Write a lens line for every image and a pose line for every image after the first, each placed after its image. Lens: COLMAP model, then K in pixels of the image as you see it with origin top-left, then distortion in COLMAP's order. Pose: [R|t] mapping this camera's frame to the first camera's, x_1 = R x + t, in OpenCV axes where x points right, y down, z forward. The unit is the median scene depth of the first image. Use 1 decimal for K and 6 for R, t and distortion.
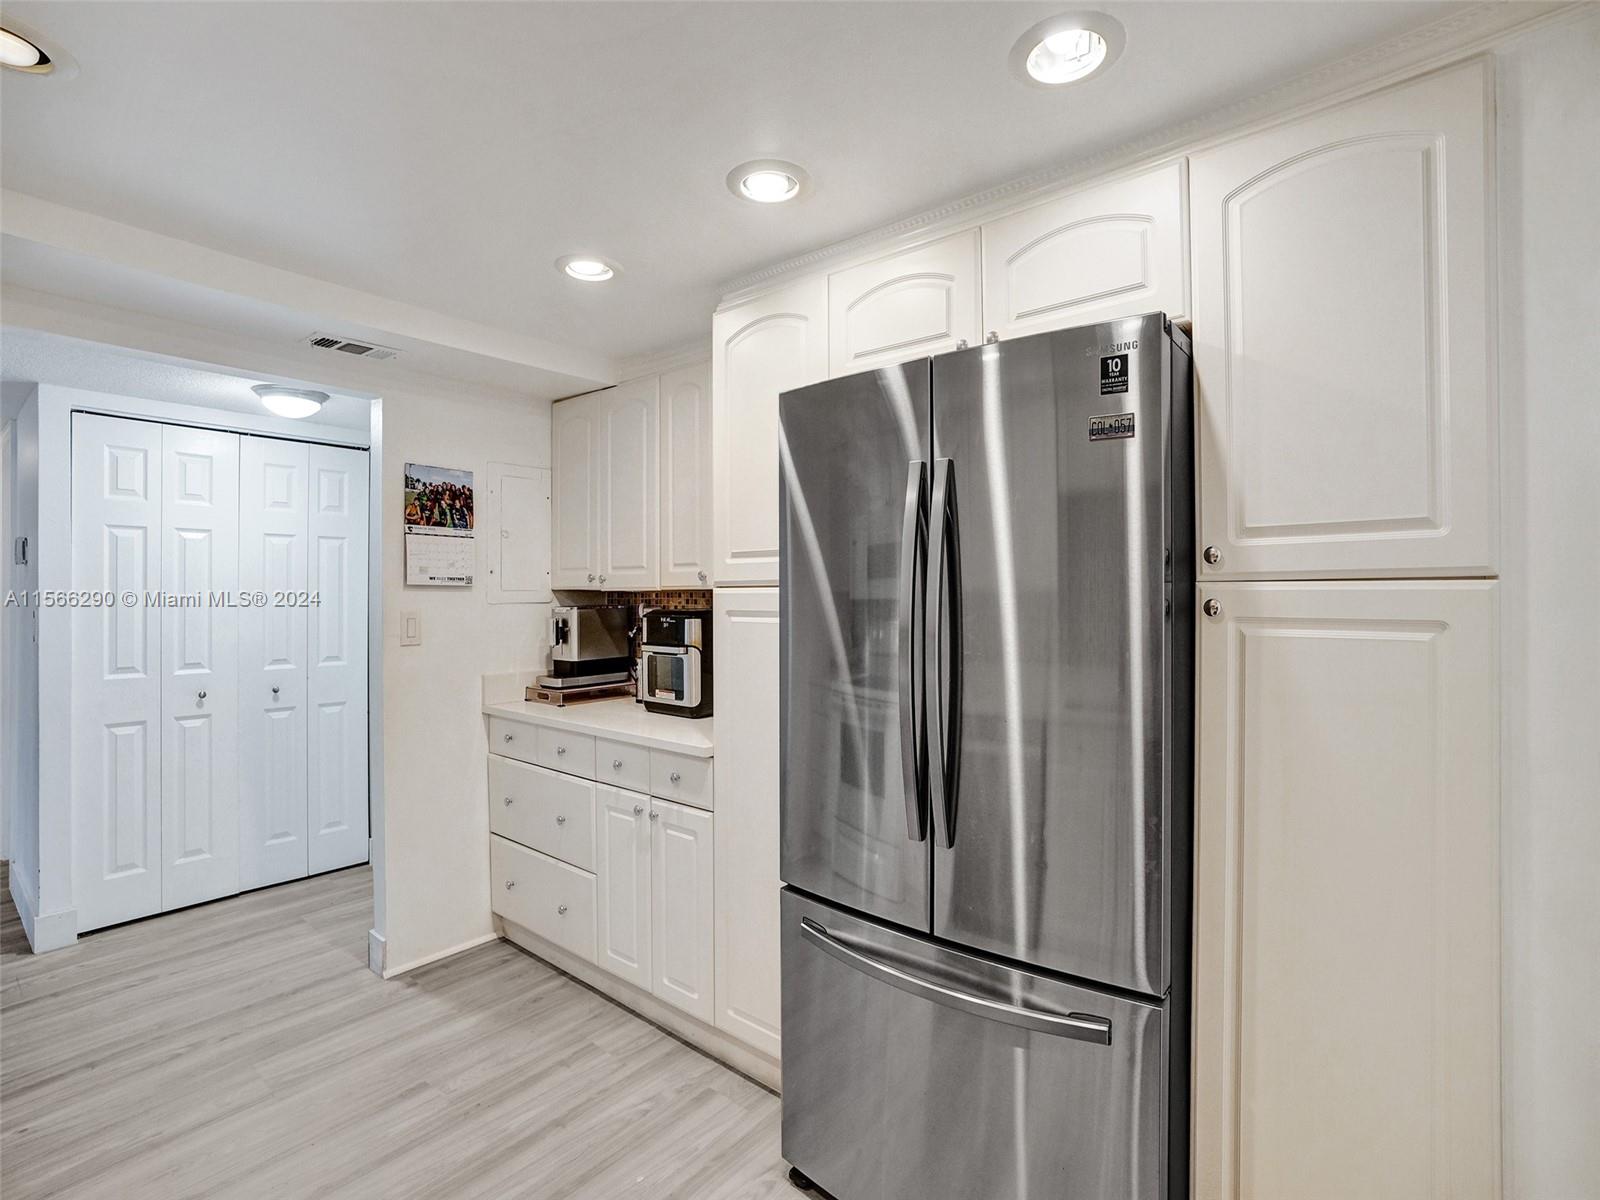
lens RADIAL K [[755.5, 0, 811.6], [0, 755.5, 593.5], [0, 0, 1]] dist [-0.051063, 0.022384]
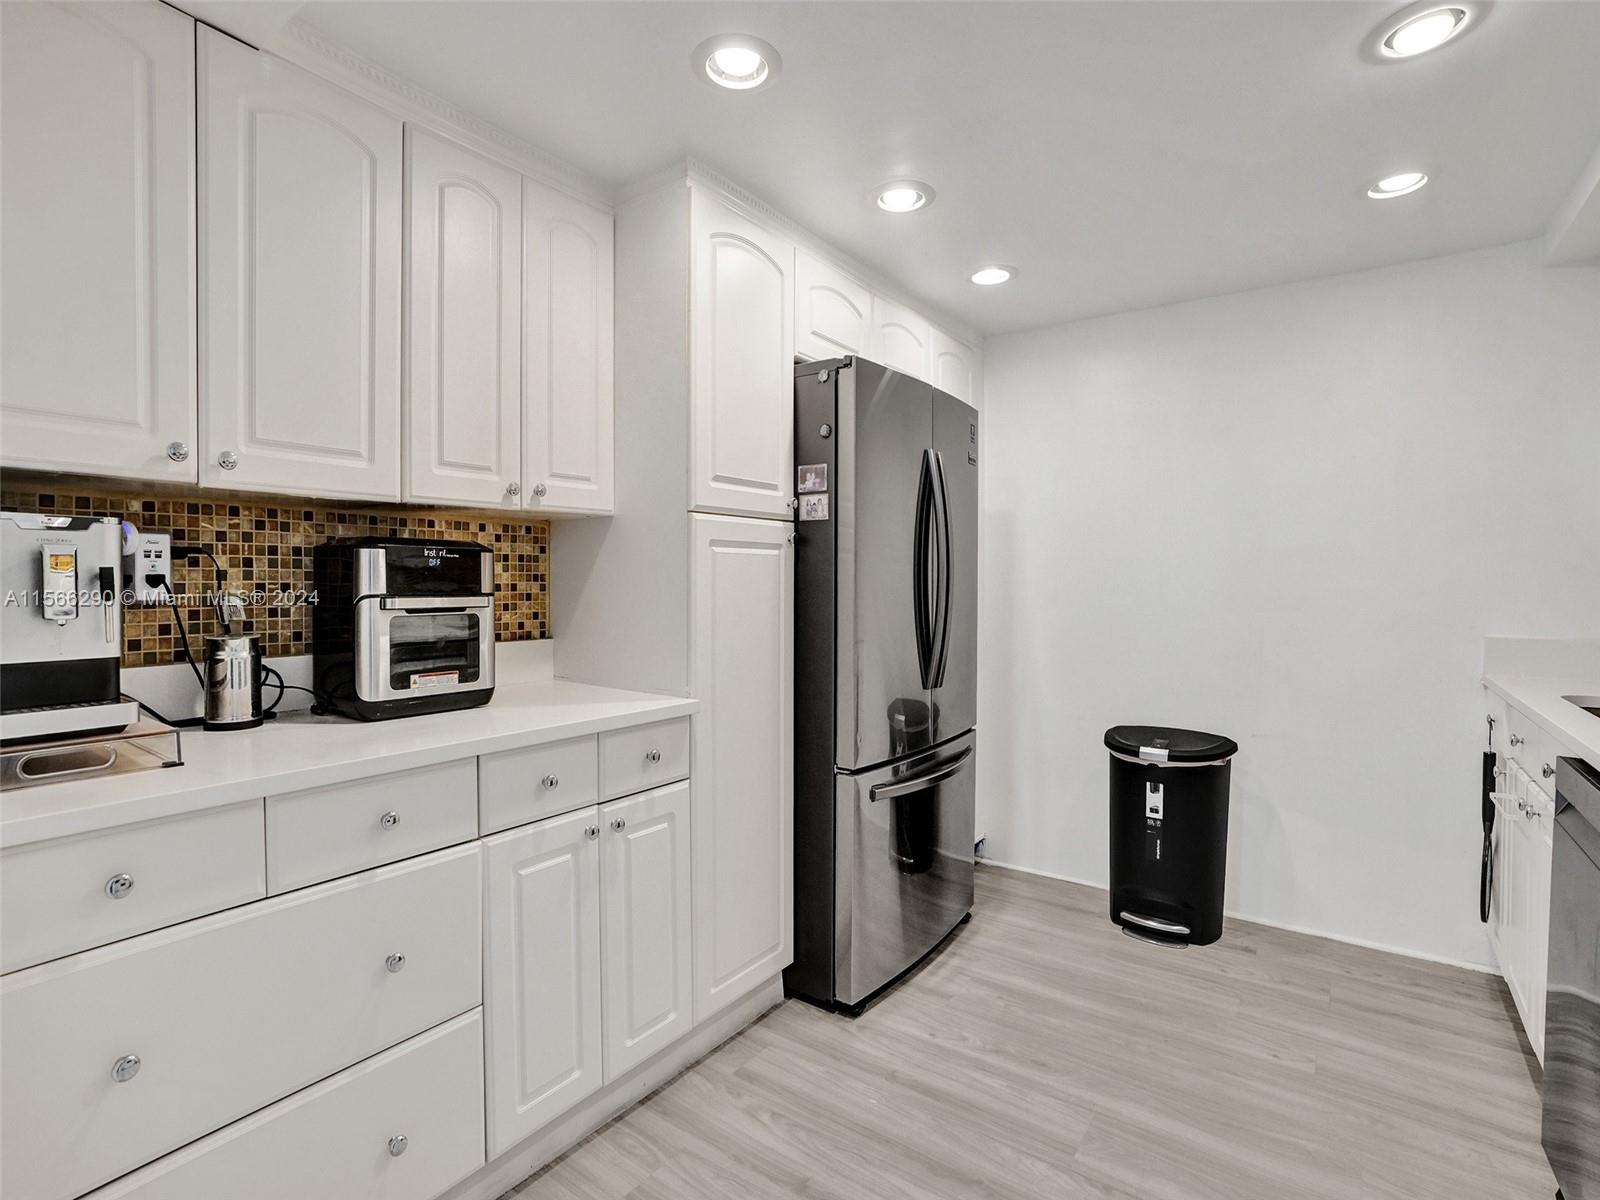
lens RADIAL K [[755.5, 0, 811.2], [0, 755.5, 593.5], [0, 0, 1]] dist [-0.051063, 0.022384]
pose [[-0.047911, -0.015871, 0.998726, -0.949211], [-0.000273, 0.999874, 0.015876, 0.068295], [-0.998852, 0.000488, -0.047909, 0.876846]]
